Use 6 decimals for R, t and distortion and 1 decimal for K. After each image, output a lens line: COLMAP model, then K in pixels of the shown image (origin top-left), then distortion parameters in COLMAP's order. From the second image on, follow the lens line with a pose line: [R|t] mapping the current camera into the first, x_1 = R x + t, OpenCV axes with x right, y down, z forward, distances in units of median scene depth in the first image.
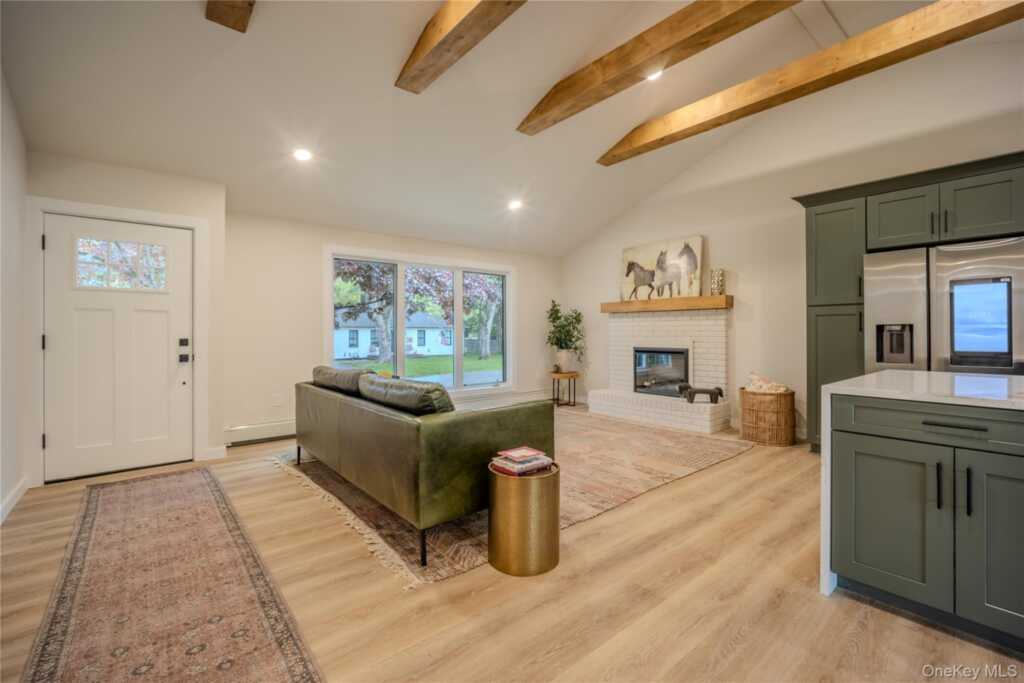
lens RADIAL K [[441.8, 0, 516.1], [0, 441.8, 344.3], [0, 0, 1]] dist [-0.001799, -0.000159]
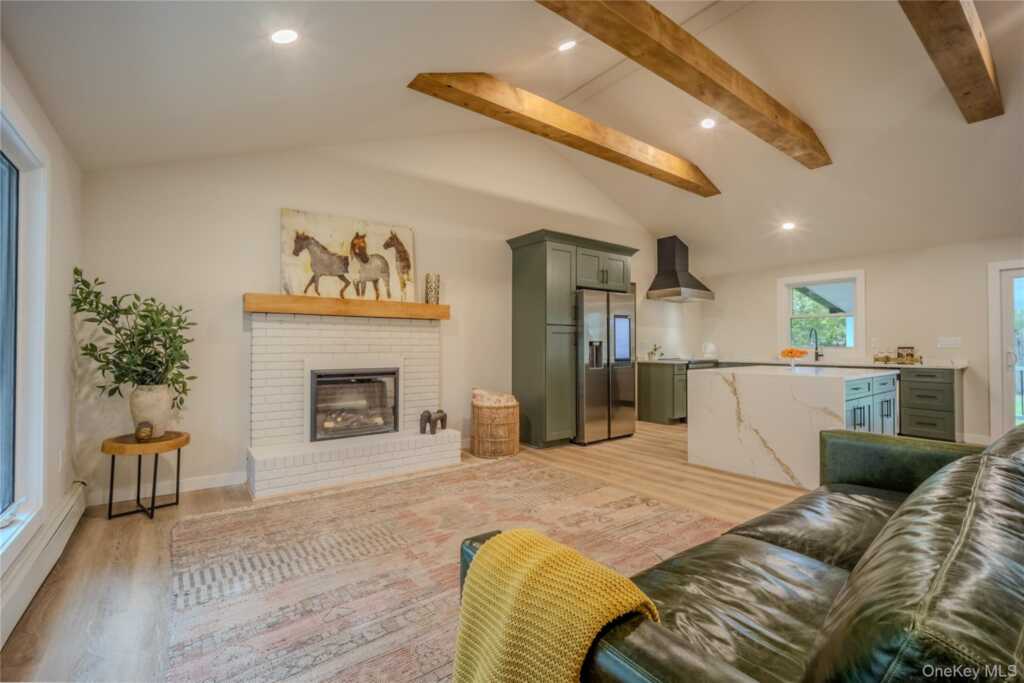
lens RADIAL K [[441.8, 0, 516.1], [0, 441.8, 344.3], [0, 0, 1]] dist [-0.001799, -0.000159]
pose [[0.058202, 0.008153, 0.998272, -0.379106], [0.027839, 0.999564, -0.009787, -0.018031], [-0.997917, 0.028361, 0.057950, 0.740106]]
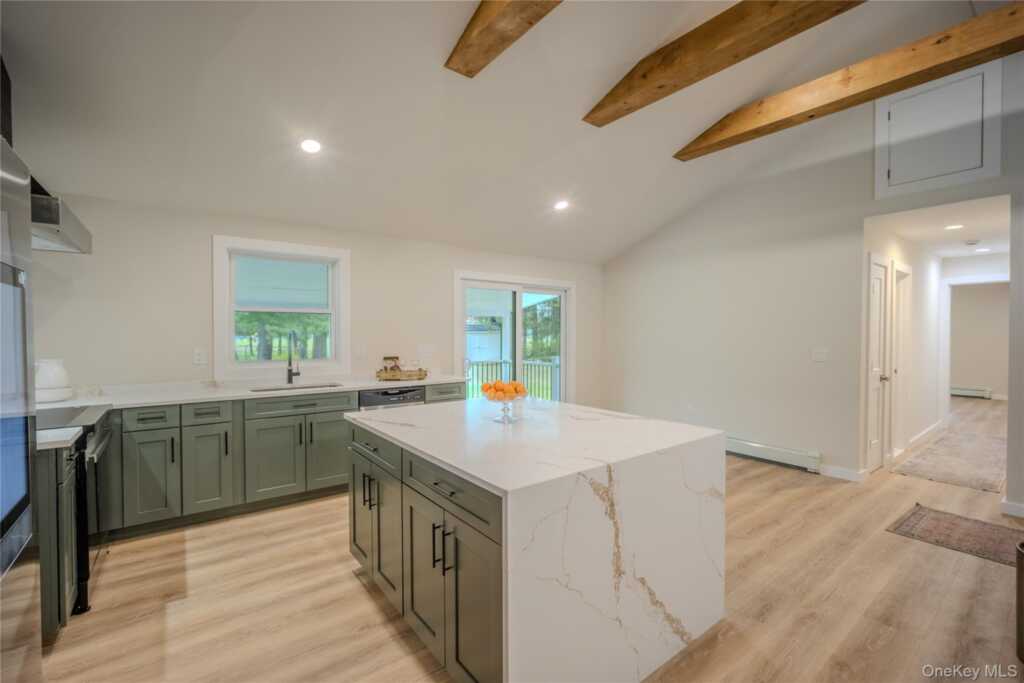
lens RADIAL K [[441.8, 0, 516.1], [0, 441.8, 344.3], [0, 0, 1]] dist [-0.001799, -0.000159]
pose [[-0.998702, -0.001636, 0.050905, 0.399480], [0.000832, 0.998826, 0.048433, -0.061064], [-0.050925, 0.048412, -0.997528, 0.718054]]
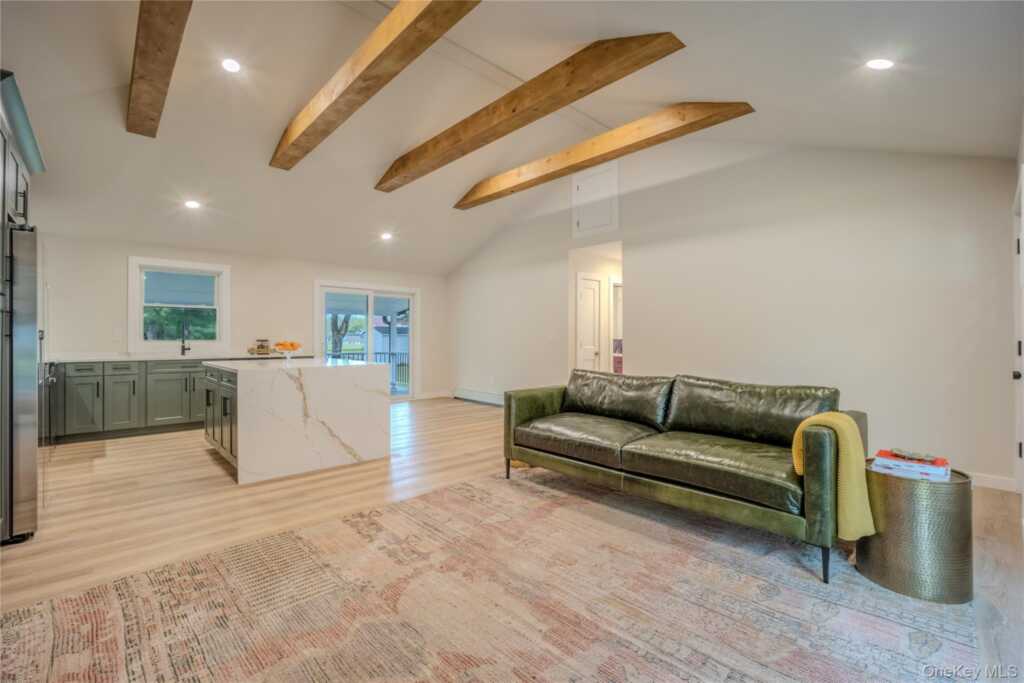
lens RADIAL K [[448.3, 0, 509.7], [0, 448.3, 340.6], [0, 0, 1]] dist [-0.000589, 0.000270]
pose [[-0.999462, -0.000599, -0.032805, 0.056801], [-0.001469, 0.999648, 0.026508, -0.028695], [0.032777, 0.026542, -0.999110, 1.122444]]
